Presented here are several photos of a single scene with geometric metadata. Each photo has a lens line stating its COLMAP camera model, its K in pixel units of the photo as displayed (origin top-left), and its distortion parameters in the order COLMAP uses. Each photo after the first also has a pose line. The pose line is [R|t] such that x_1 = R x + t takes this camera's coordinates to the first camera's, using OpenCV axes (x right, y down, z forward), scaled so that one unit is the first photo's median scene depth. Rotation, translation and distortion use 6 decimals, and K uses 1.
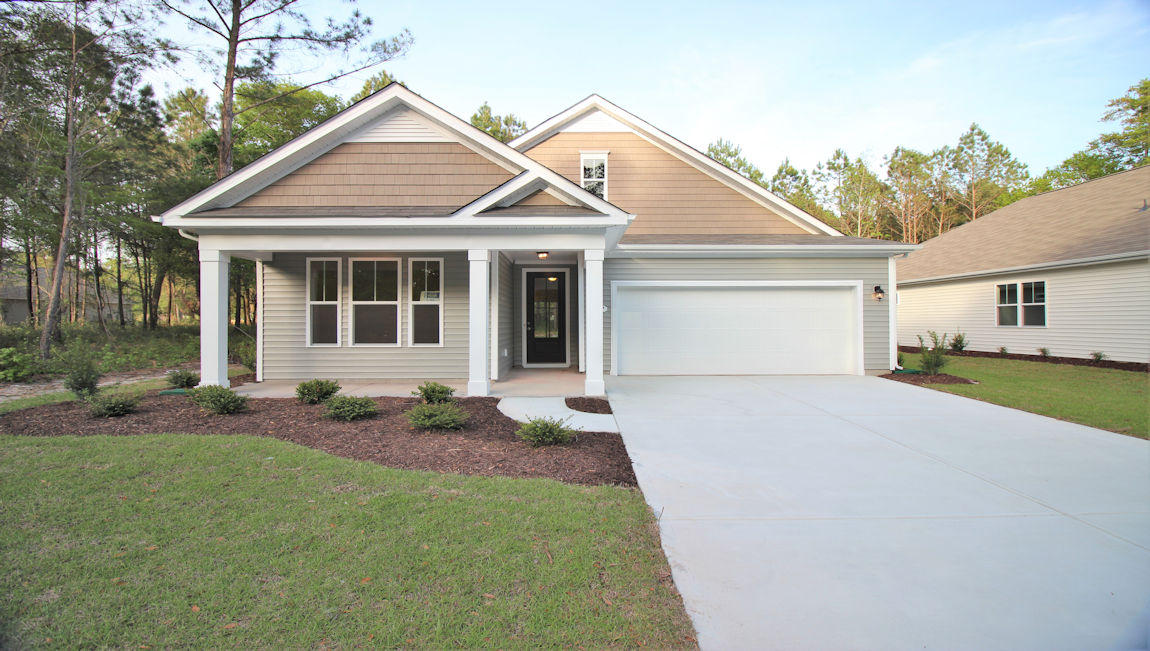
lens RADIAL K [[534.3, 0, 576.1], [0, 534.3, 320.9], [0, 0, 1]] dist [-0.002614, -0.005155]
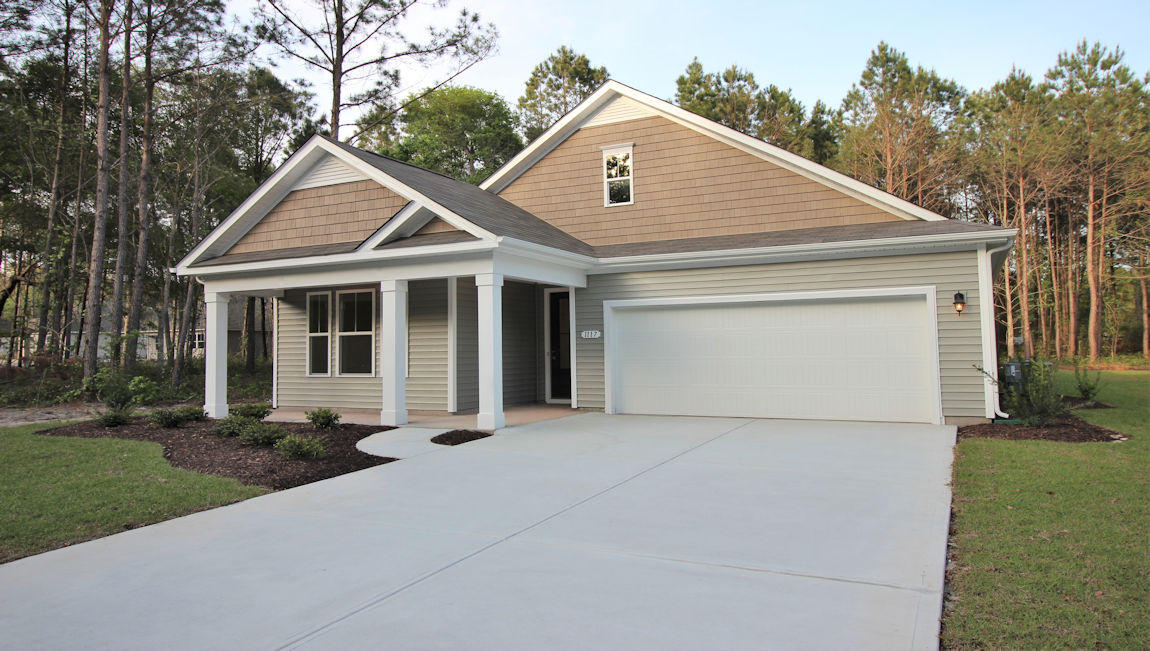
lens RADIAL K [[761.9, 0, 574.7], [0, 761.9, 319.0], [0, 0, 1]] dist [0.009439, 0.001022]
pose [[0.887521, -0.028644, -0.459877, 0.580723], [0.011562, 0.999136, -0.039917, 0.001221], [0.460623, 0.030110, 0.887085, -0.090465]]
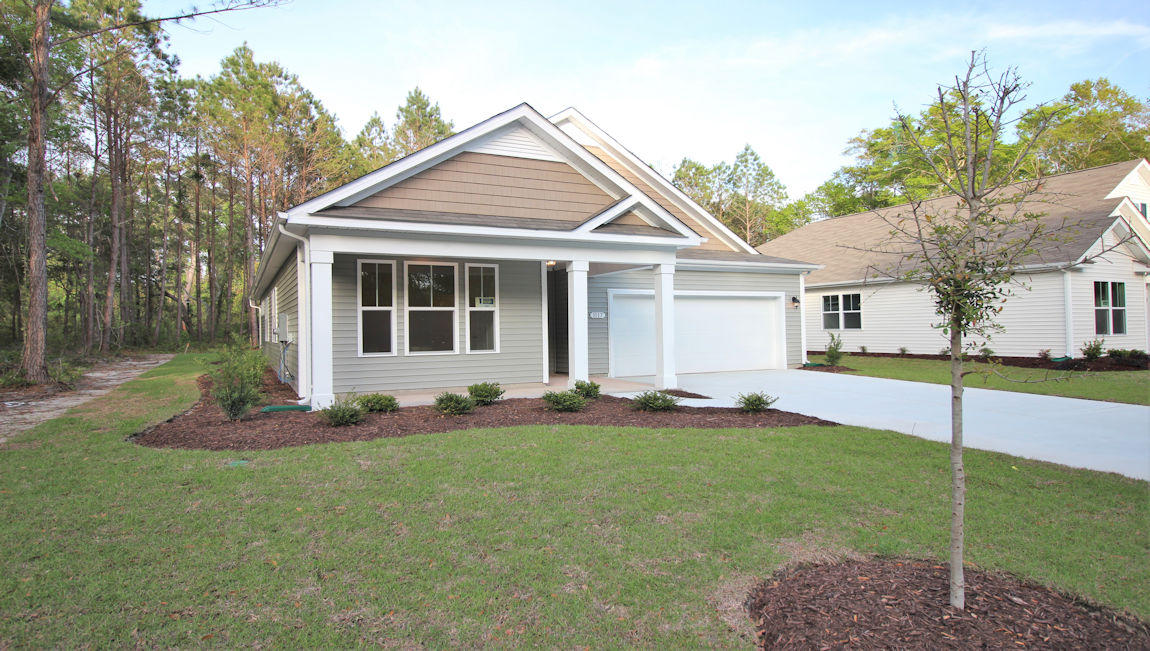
lens RADIAL K [[661.2, 0, 571.8], [0, 661.2, 326.9], [0, 0, 1]] dist [0.026006, -0.000240]
pose [[0.897949, -0.008133, 0.440025, -0.585020], [0.011686, 0.999917, -0.005366, 0.007343], [-0.439945, 0.009960, 0.897970, -0.160149]]
